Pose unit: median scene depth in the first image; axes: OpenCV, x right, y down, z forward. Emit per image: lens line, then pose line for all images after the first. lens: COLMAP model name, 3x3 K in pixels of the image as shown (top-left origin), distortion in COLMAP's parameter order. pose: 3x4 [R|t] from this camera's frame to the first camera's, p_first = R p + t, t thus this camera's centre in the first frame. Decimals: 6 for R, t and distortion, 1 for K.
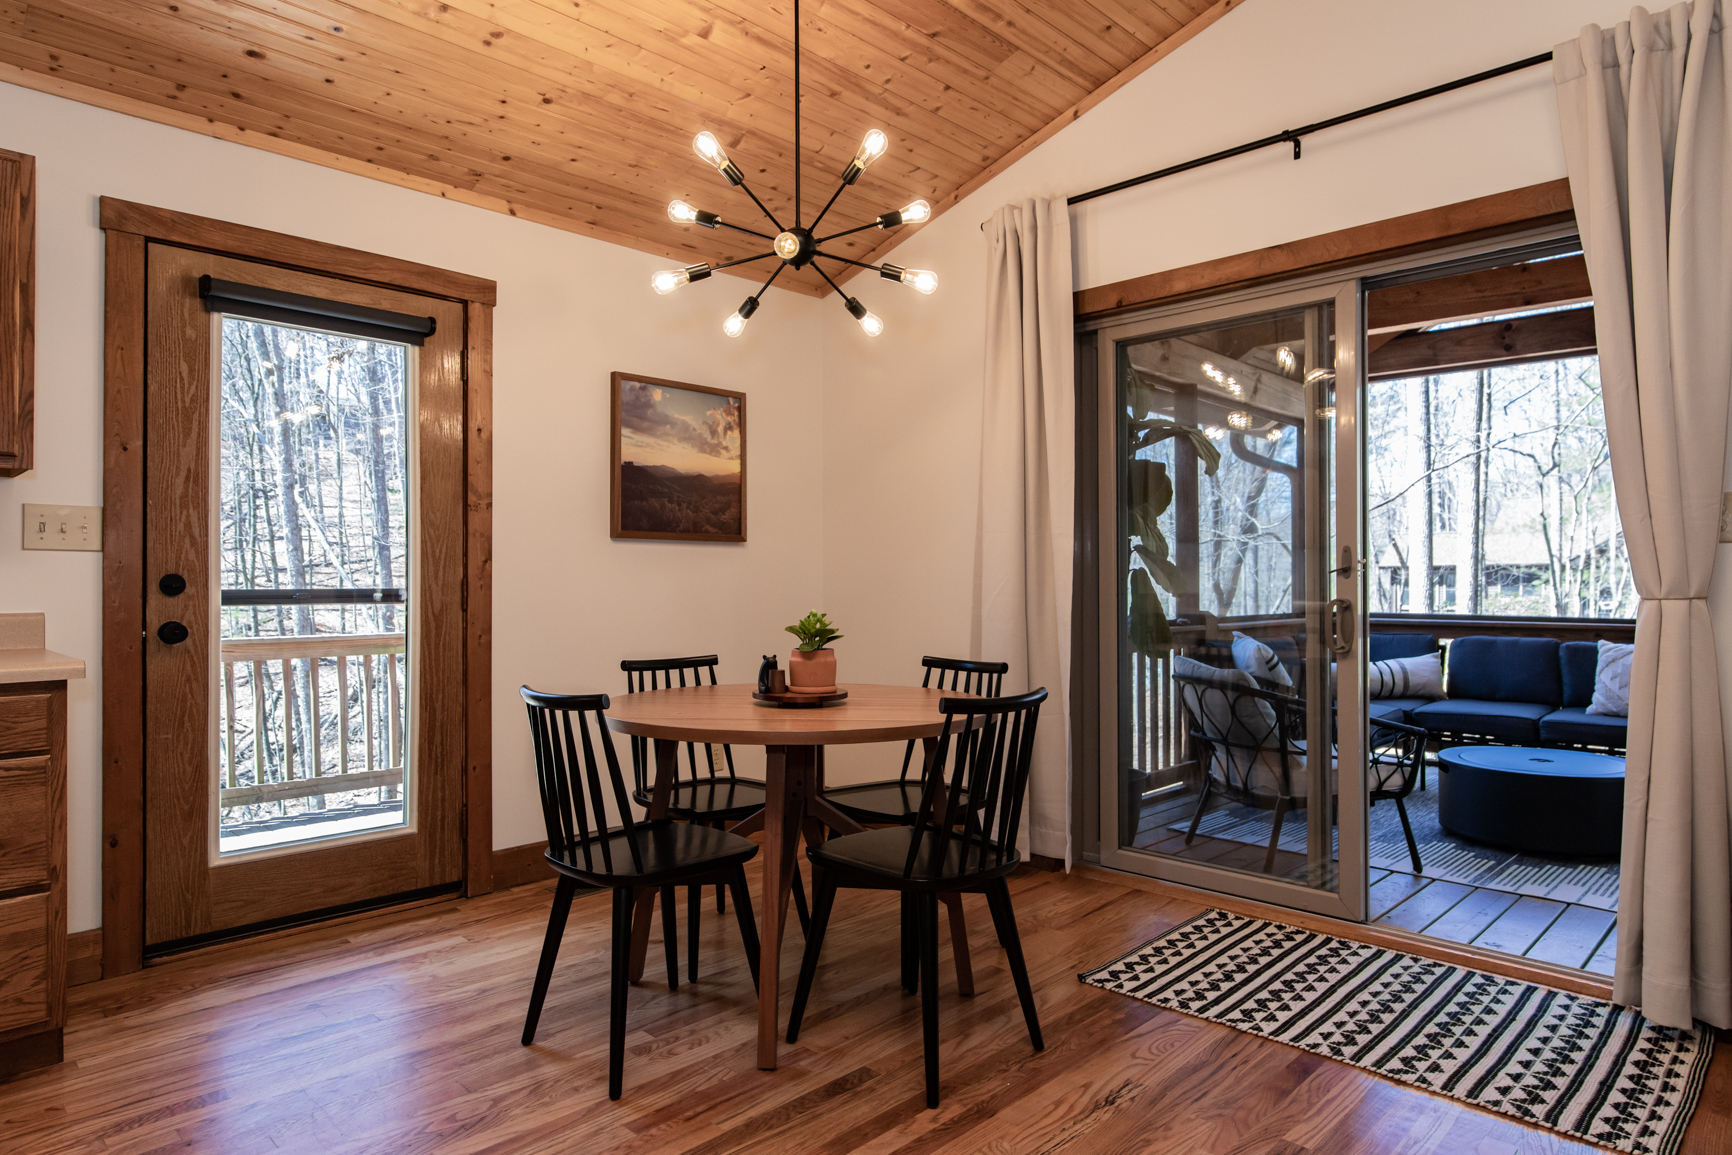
lens RADIAL K [[1024.5, 0, 874.8], [0, 1024.5, 573.8], [0, 0, 1]] dist [0.002724, -0.000947]
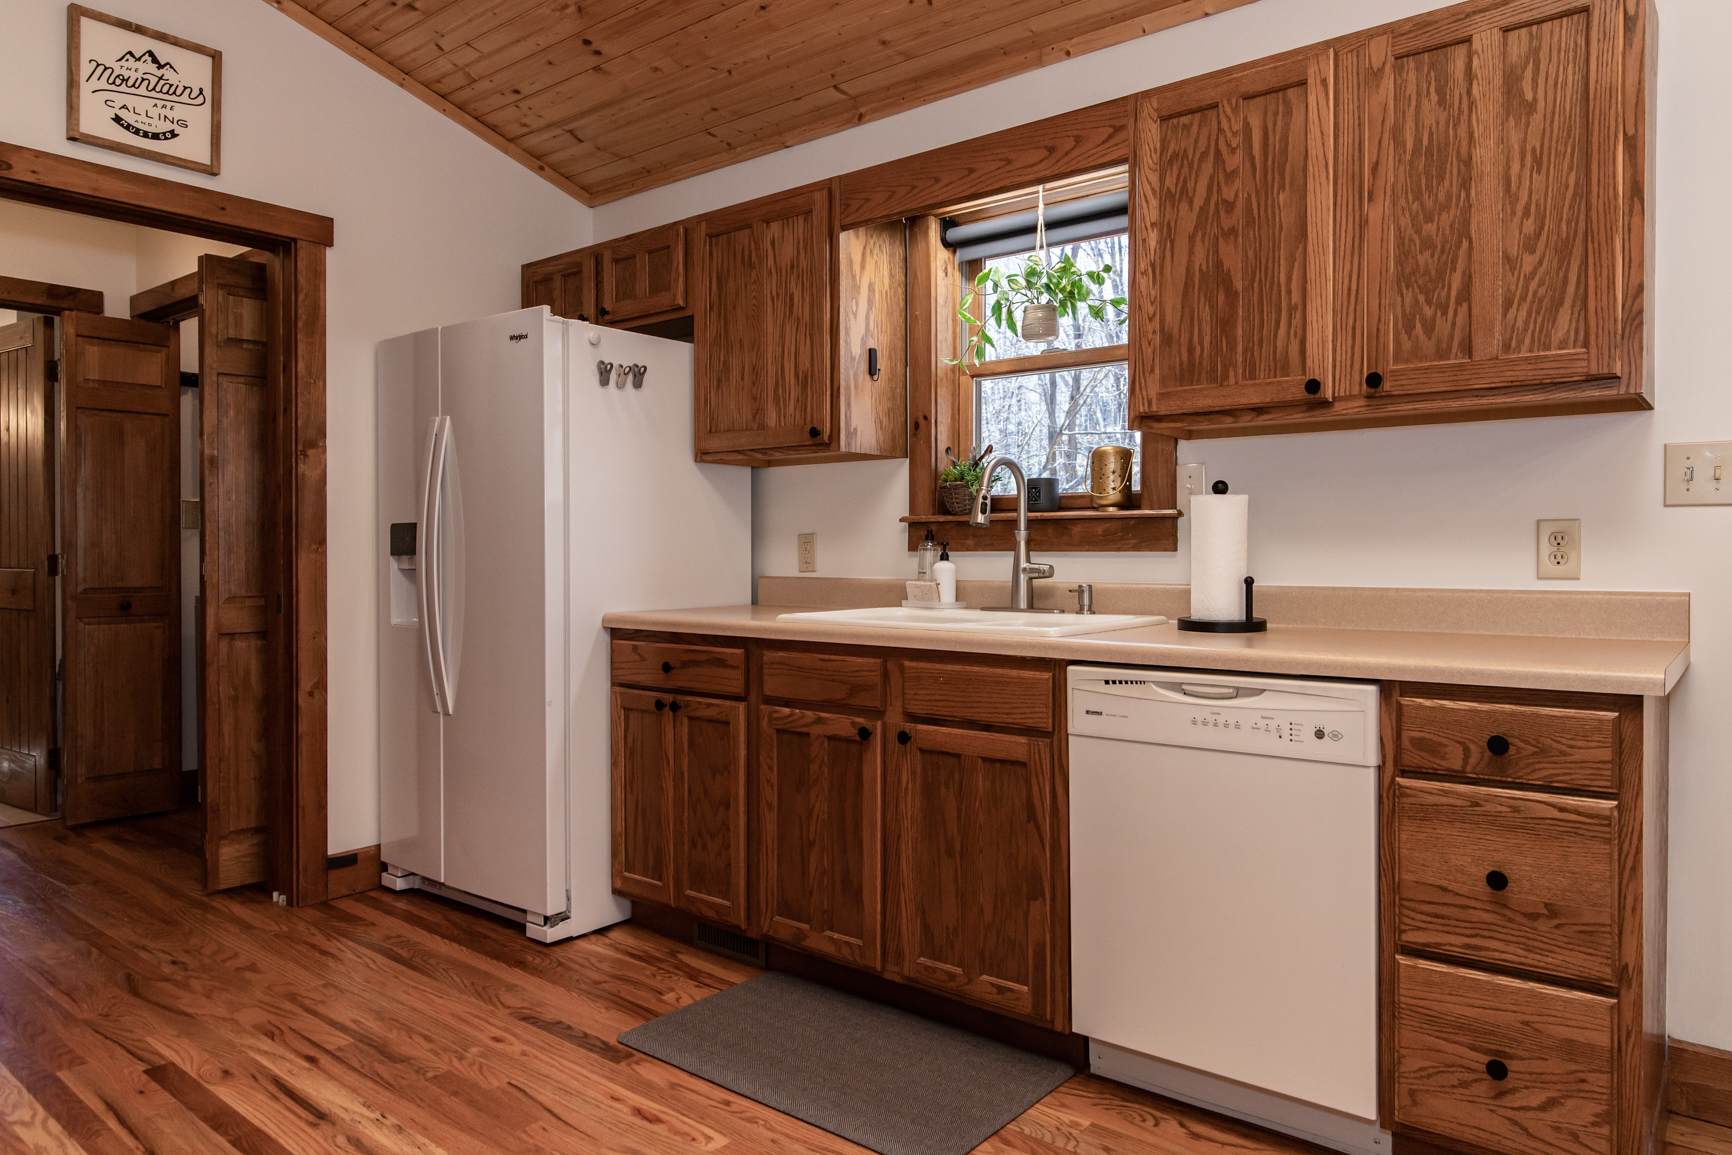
lens RADIAL K [[1100.0, 0, 933.2], [0, 1100.0, 562.7], [0, 0, 1]] dist [0.002378, -0.000957]
pose [[0.122838, 0.010649, -0.992370, -0.083969], [0.008168, 0.999898, 0.011741, 0.002613], [0.992393, -0.009548, 0.122739, 0.295250]]
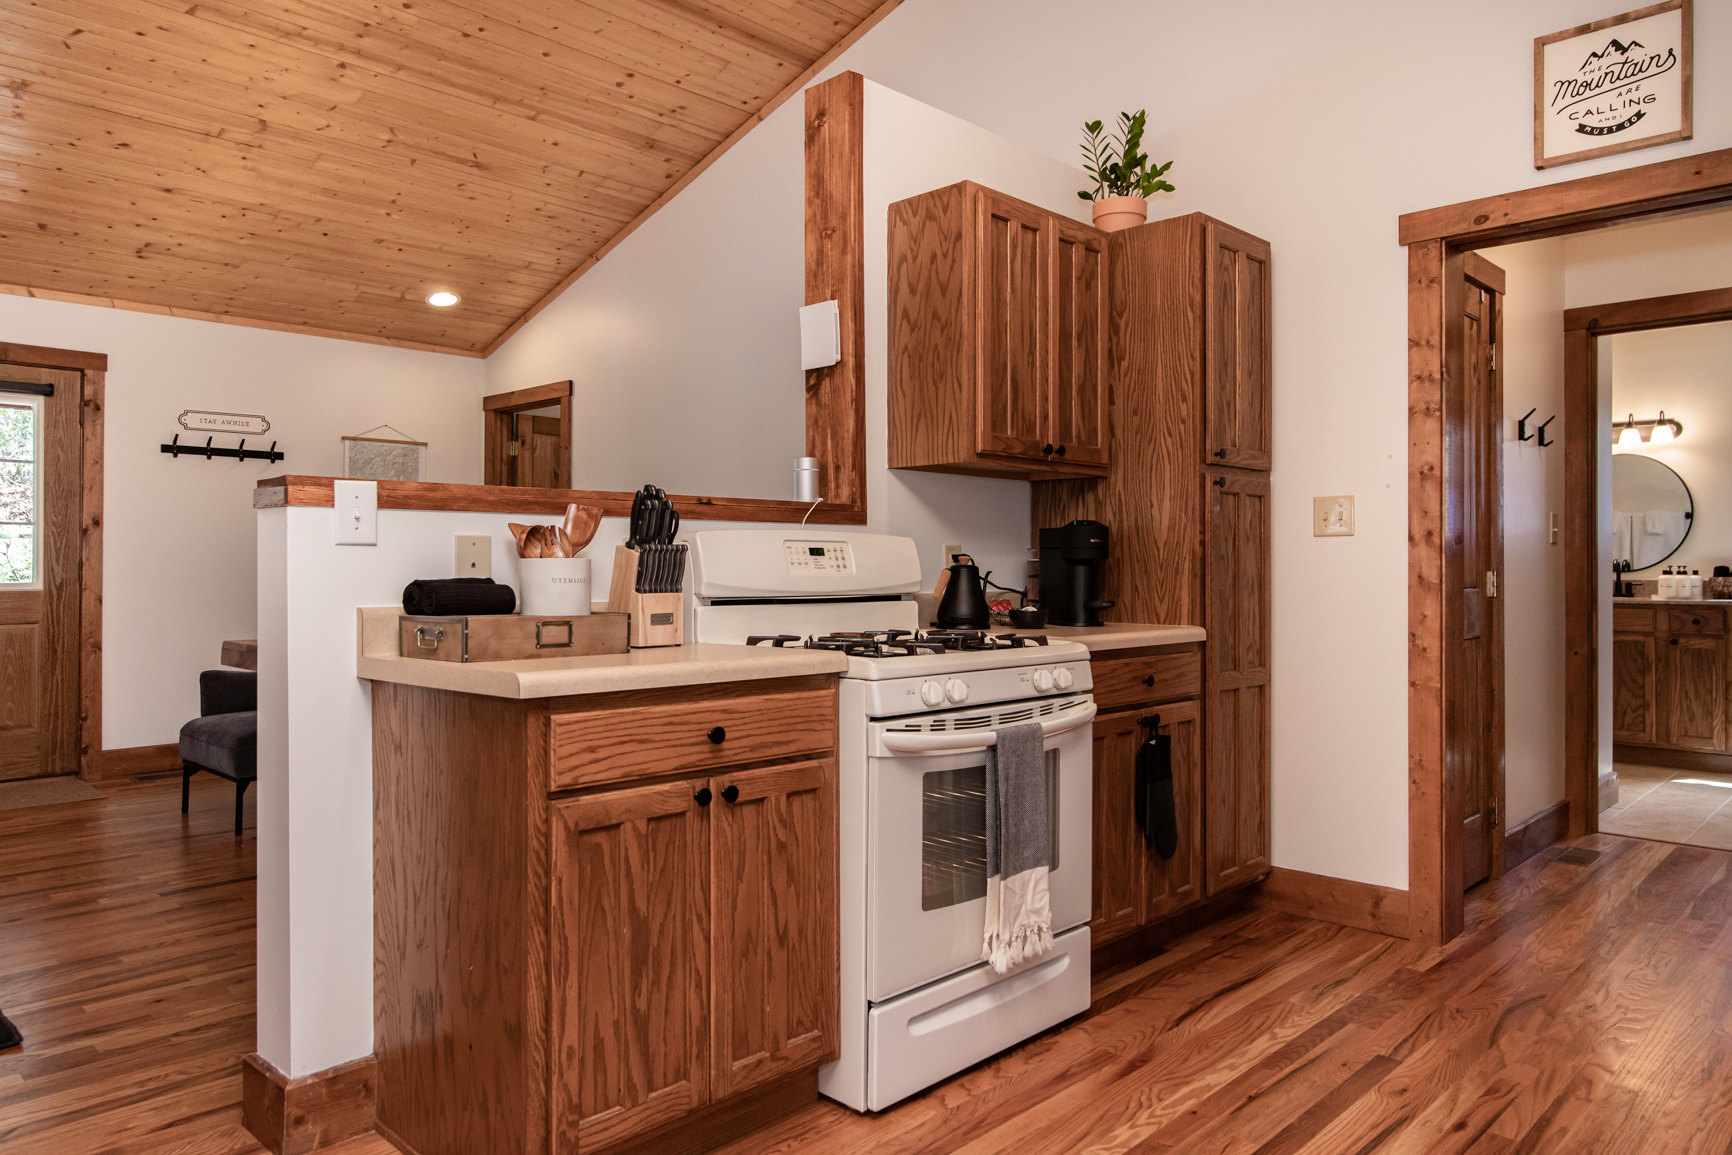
lens RADIAL K [[1153.6, 0, 871.3], [0, 1153.6, 555.4], [0, 0, 1]] dist [-0.000563, -0.000637]
pose [[-0.999986, -0.002830, -0.004452, -0.467277], [-0.002752, 0.999847, -0.017272, 0.005846], [0.004500, -0.017259, -0.999841, 0.645304]]
